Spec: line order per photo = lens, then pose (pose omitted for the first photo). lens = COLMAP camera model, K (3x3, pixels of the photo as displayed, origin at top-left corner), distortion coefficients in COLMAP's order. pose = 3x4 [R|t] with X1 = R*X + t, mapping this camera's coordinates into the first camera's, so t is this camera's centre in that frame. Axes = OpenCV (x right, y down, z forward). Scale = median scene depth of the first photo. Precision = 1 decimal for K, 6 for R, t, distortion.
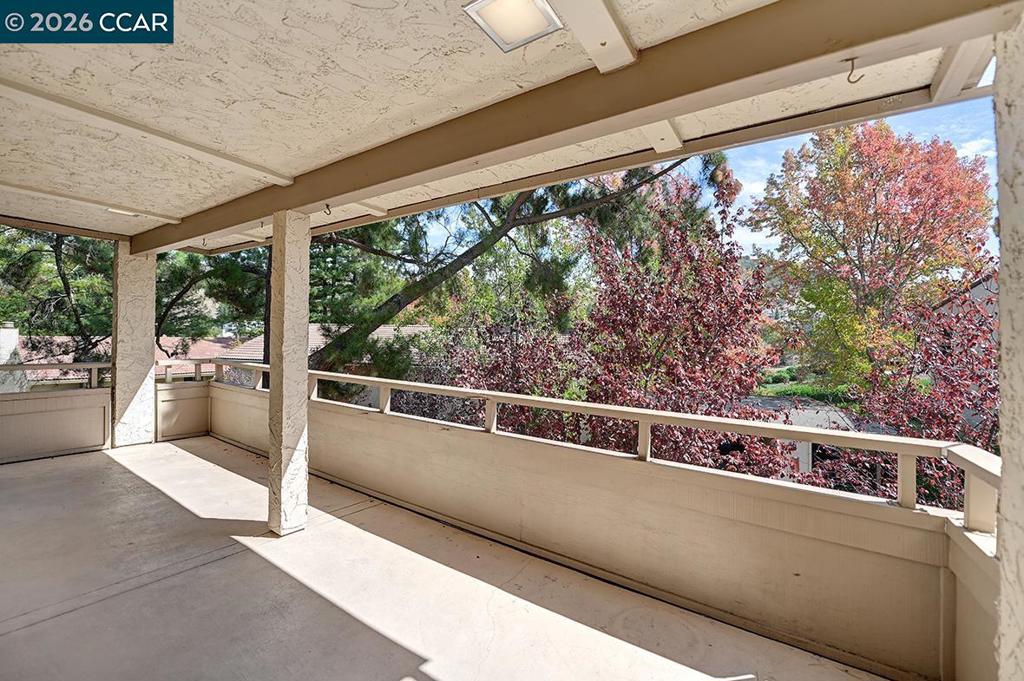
lens RADIAL K [[416.2, 0, 512.8], [0, 416.2, 344.0], [0, 0, 1]] dist [-0.009647, -0.000253]
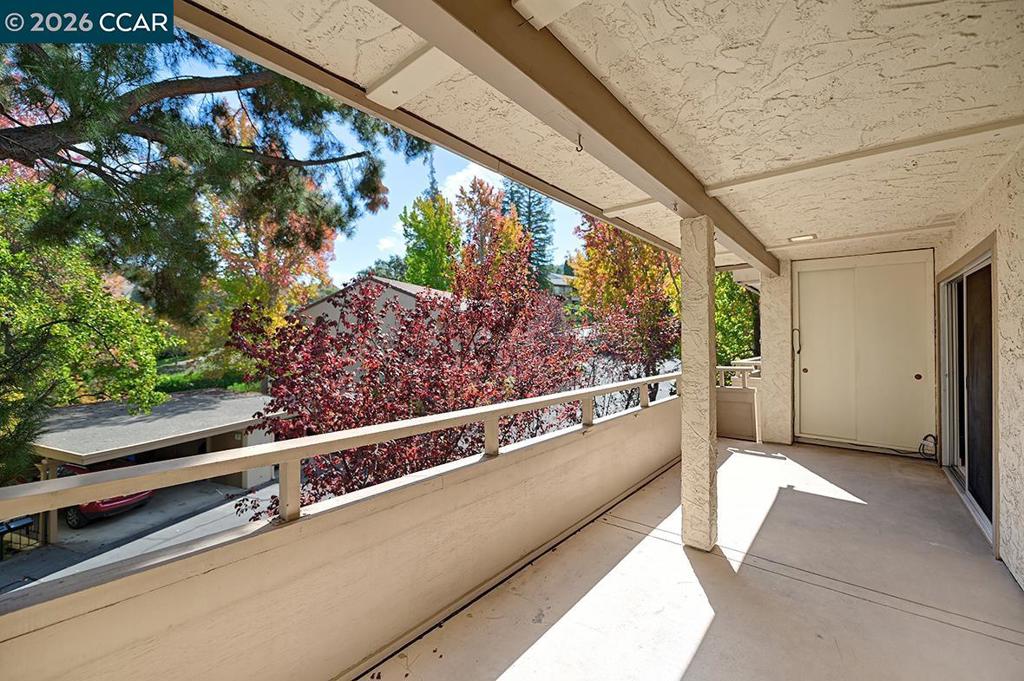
lens RADIAL K [[416.2, 0, 516.7], [0, 416.2, 334.4], [0, 0, 1]] dist [-0.009647, -0.000253]
pose [[0.079110, -0.000407, 0.996866, -1.430833], [0.005973, 0.999982, -0.000066, -0.045287], [-0.996848, 0.005960, 0.079111, 1.244900]]
